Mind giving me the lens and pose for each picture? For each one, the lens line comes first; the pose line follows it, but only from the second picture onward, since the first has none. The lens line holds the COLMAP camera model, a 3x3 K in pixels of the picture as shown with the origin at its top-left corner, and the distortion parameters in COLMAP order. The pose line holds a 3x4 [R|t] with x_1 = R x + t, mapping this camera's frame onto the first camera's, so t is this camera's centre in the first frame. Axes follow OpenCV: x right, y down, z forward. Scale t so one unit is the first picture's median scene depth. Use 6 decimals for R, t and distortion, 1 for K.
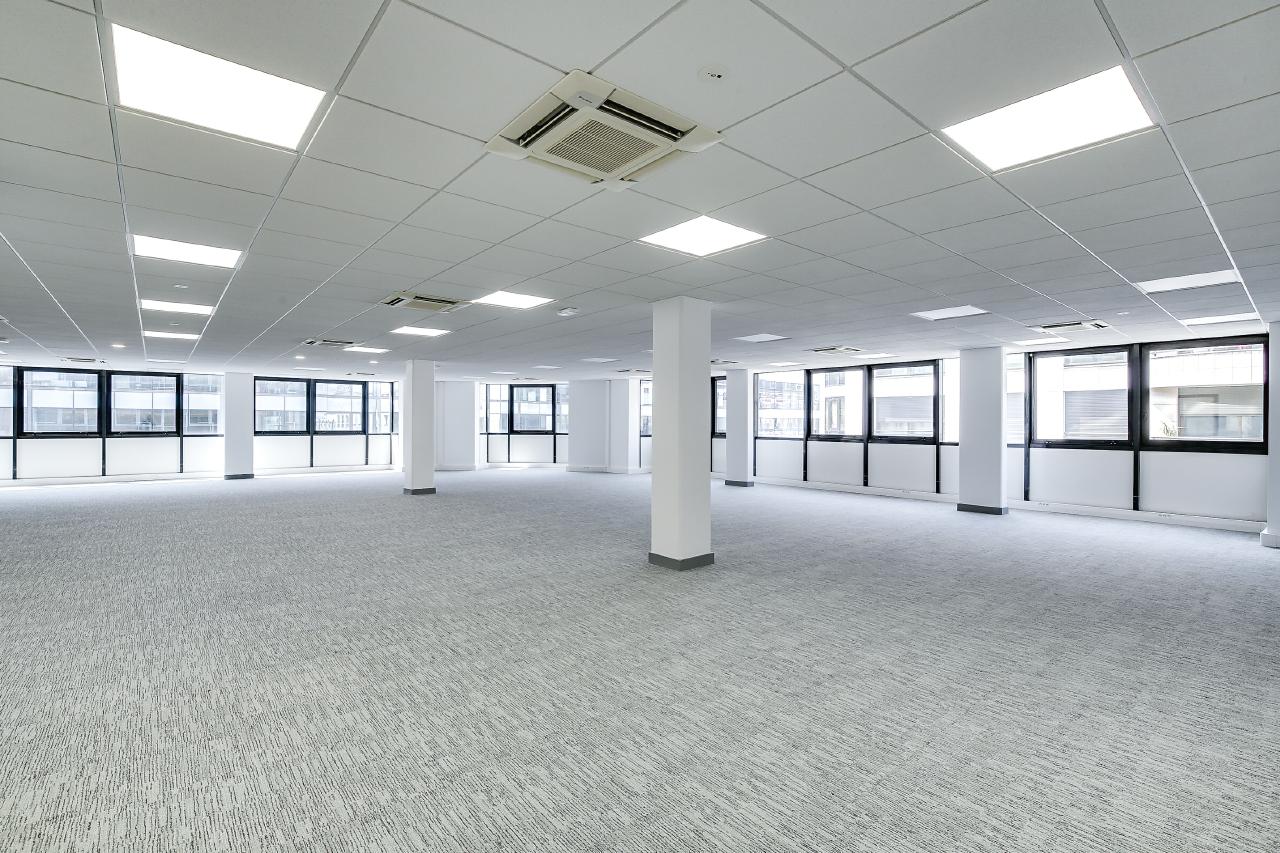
lens RADIAL K [[582.3, 0, 640.0], [0, 582.3, 426.5], [0, 0, 1]] dist [-0.018905, 0.000760]
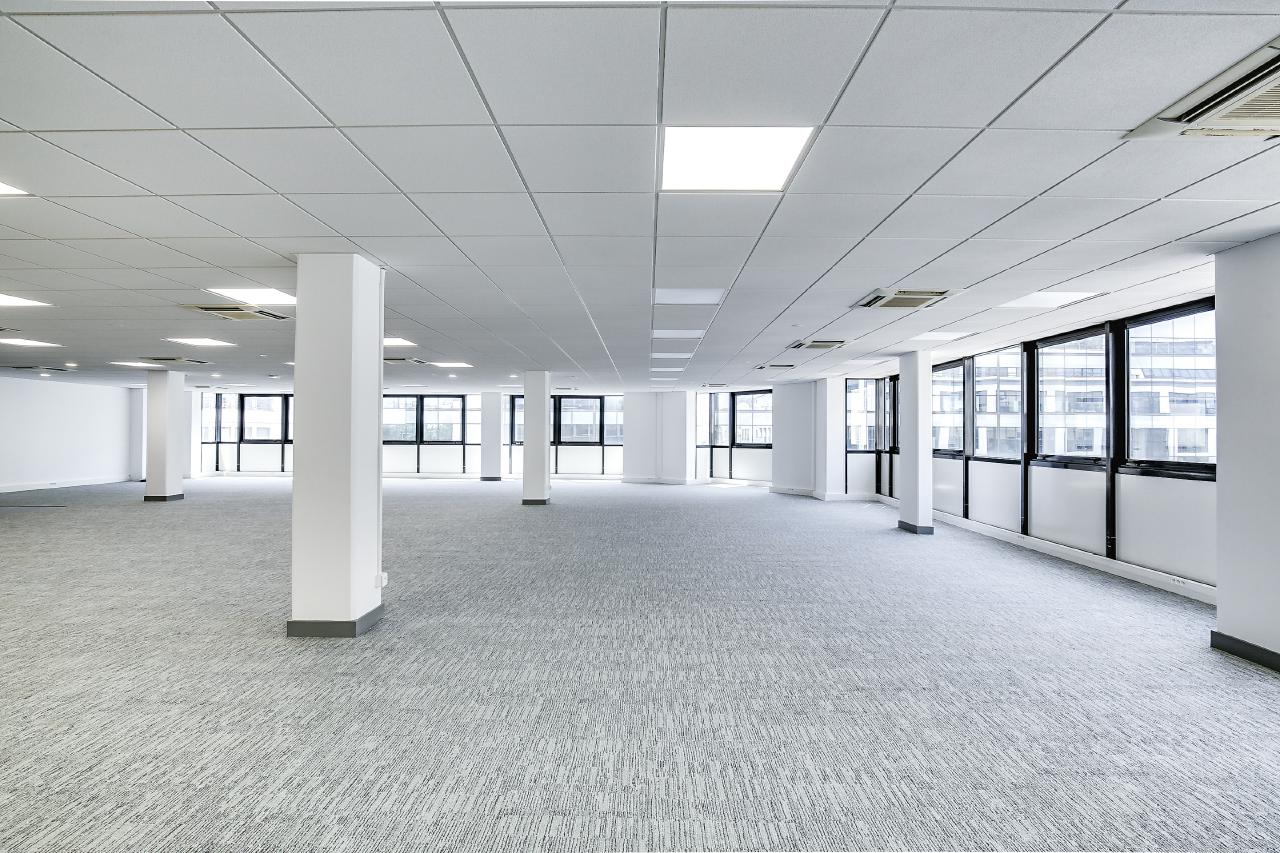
lens RADIAL K [[582.3, 0, 640.0], [0, 582.3, 426.5], [0, 0, 1]] dist [-0.018905, 0.000760]
pose [[0.761157, -0.007790, -0.648521, 0.352096], [-0.007053, 0.999769, -0.020287, 0.000255], [0.648529, 0.020015, 0.760926, 0.299181]]
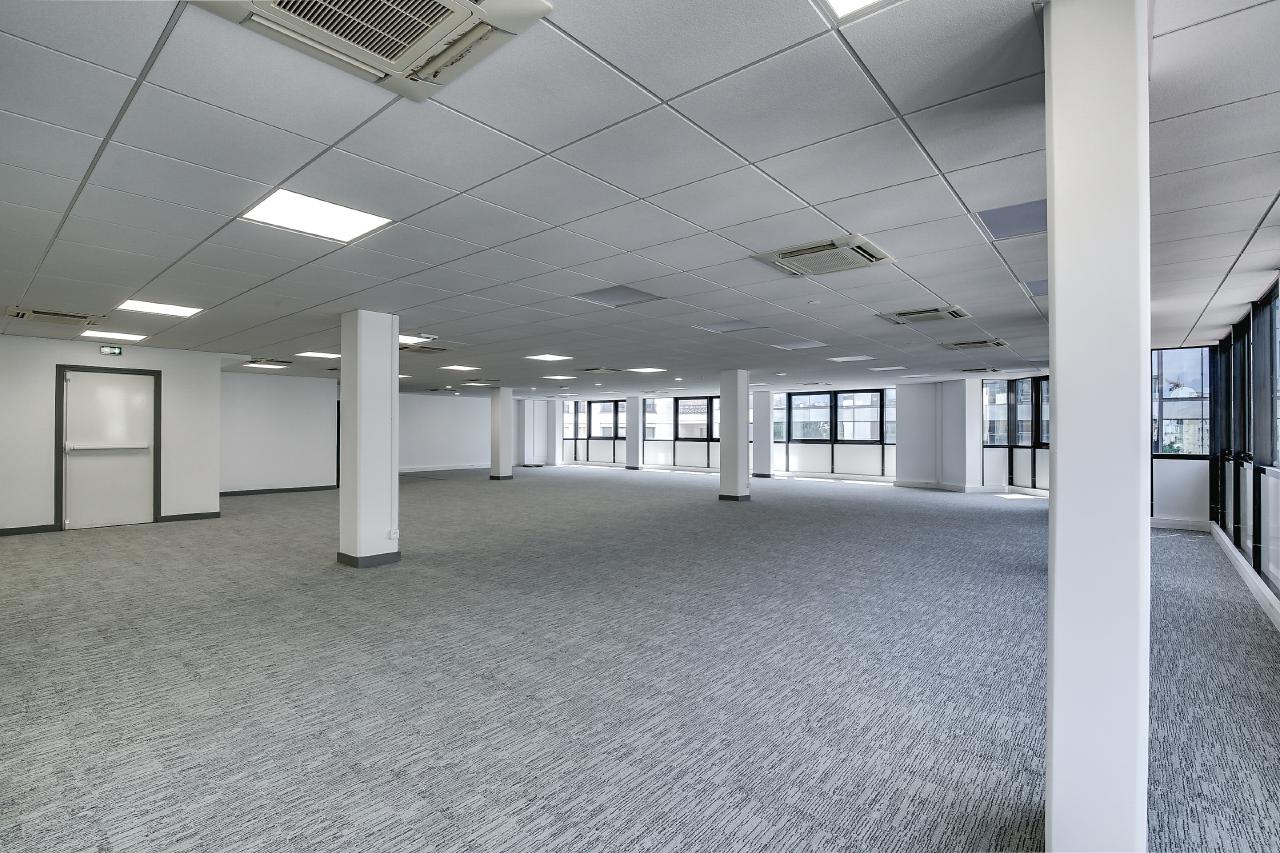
lens RADIAL K [[582.3, 0, 640.0], [0, 582.3, 426.5], [0, 0, 1]] dist [-0.018905, 0.000760]
pose [[0.180390, -0.010489, -0.983539, 0.518927], [-0.007245, 0.999902, -0.011992, -0.001047], [0.983568, 0.009289, 0.180296, 0.557506]]
